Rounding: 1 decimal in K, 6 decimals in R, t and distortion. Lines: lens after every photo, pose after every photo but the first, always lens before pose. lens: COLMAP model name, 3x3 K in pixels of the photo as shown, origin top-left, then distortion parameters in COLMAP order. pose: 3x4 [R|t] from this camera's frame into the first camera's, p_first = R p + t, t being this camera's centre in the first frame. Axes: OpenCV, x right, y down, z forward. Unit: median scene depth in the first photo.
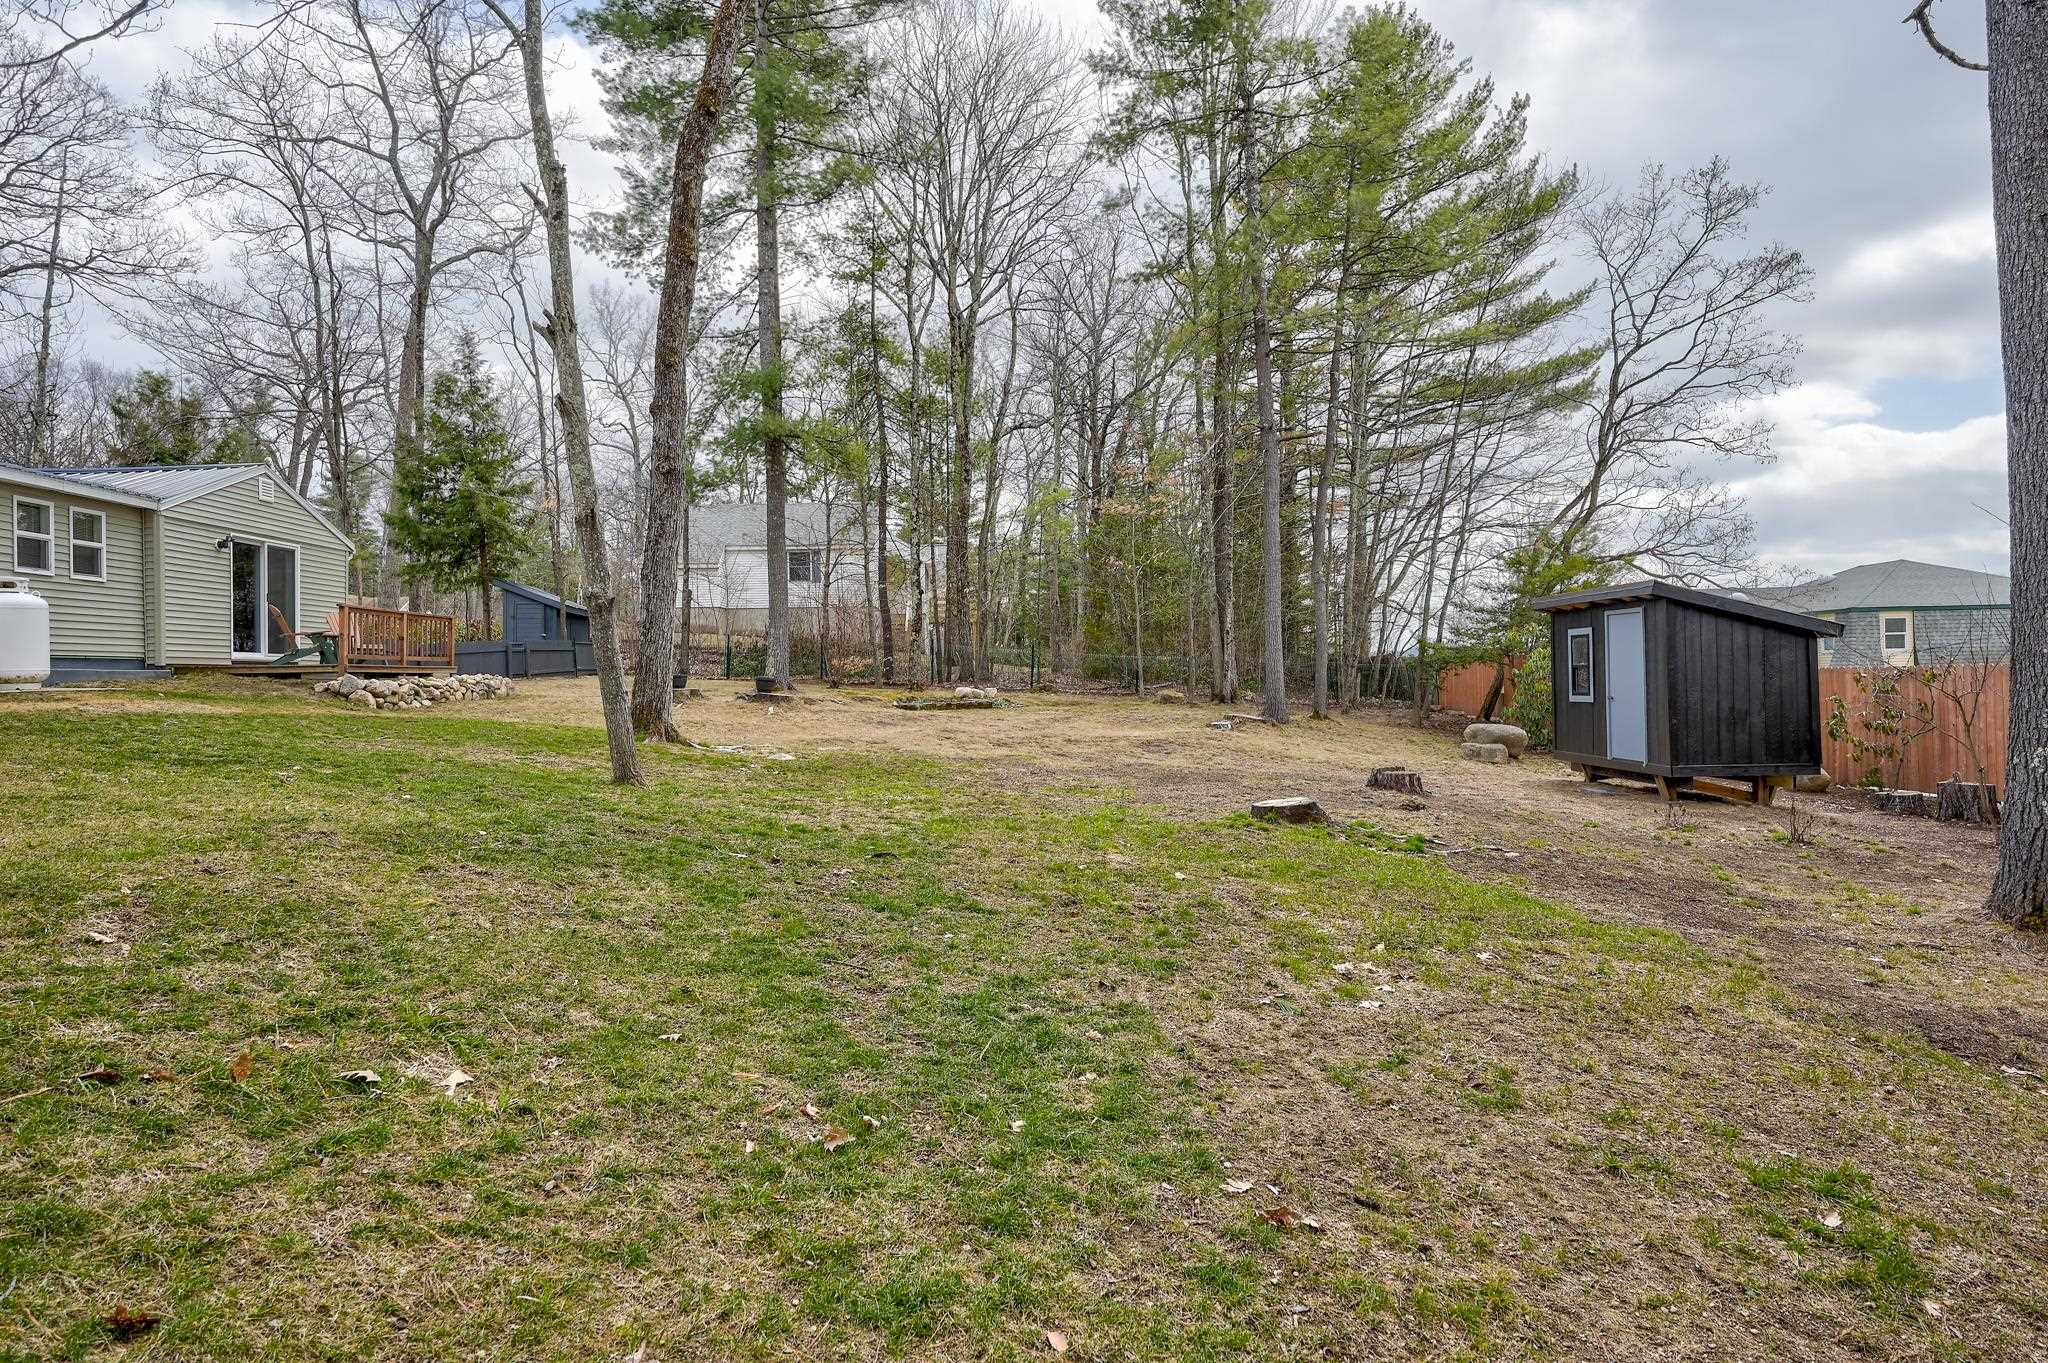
lens RADIAL K [[1177.1, 0, 1024.0], [0, 1177.1, 681.5], [0, 0, 1]] dist [-0.003699, -0.000981]
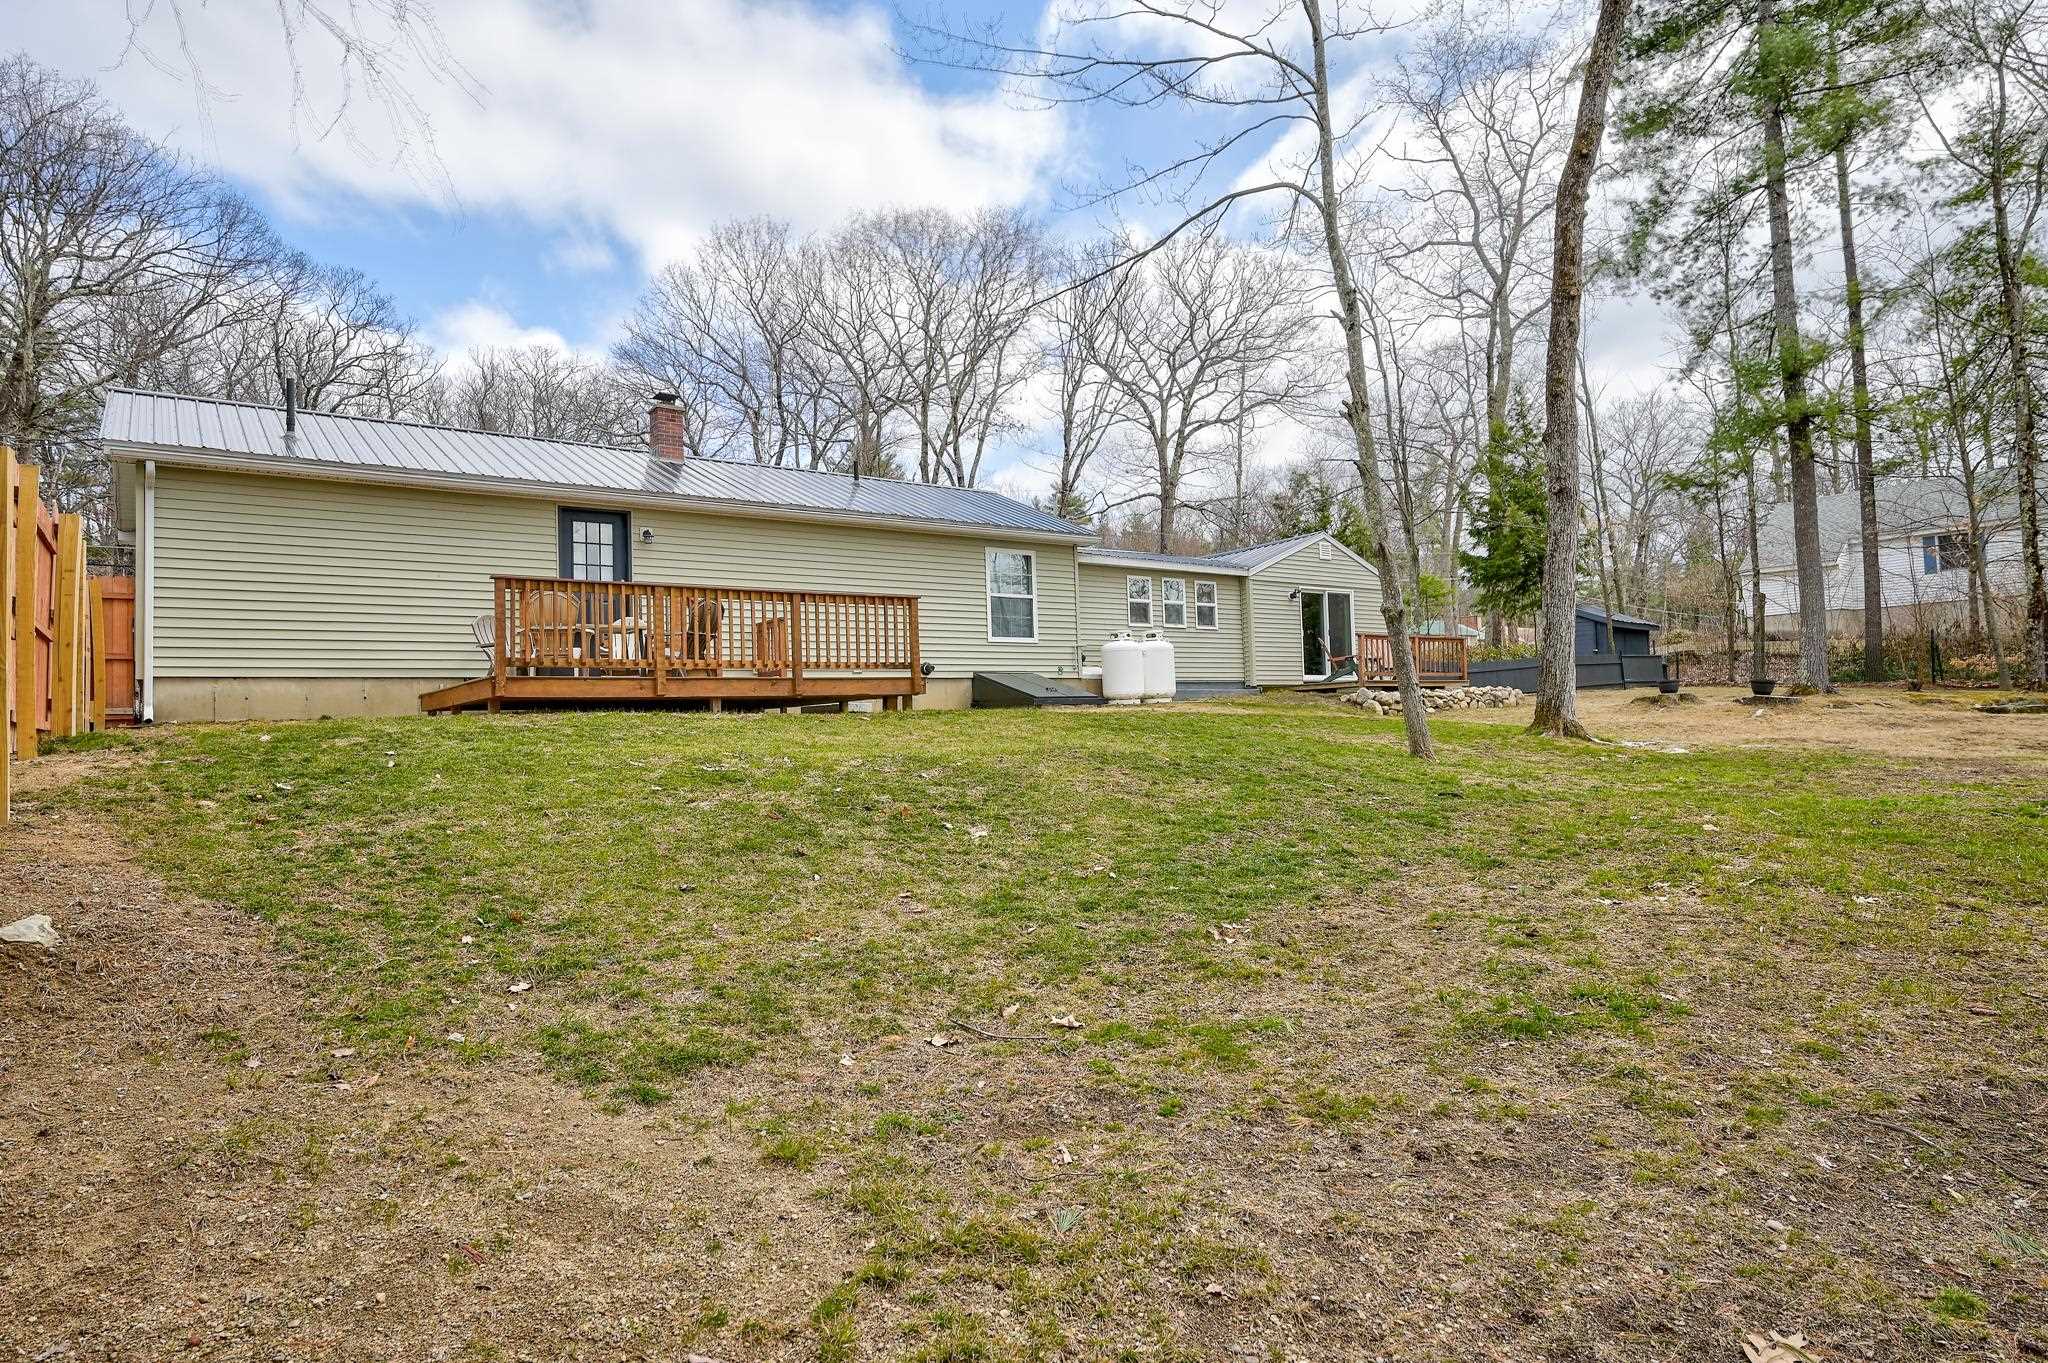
lens RADIAL K [[1177.1, 0, 1024.0], [0, 1177.1, 681.5], [0, 0, 1]] dist [-0.003699, -0.000981]
pose [[0.578305, -0.038708, -0.814902, 0.230004], [0.019884, 0.999246, -0.033354, 0.020368], [0.815579, 0.003085, 0.578638, -0.034806]]
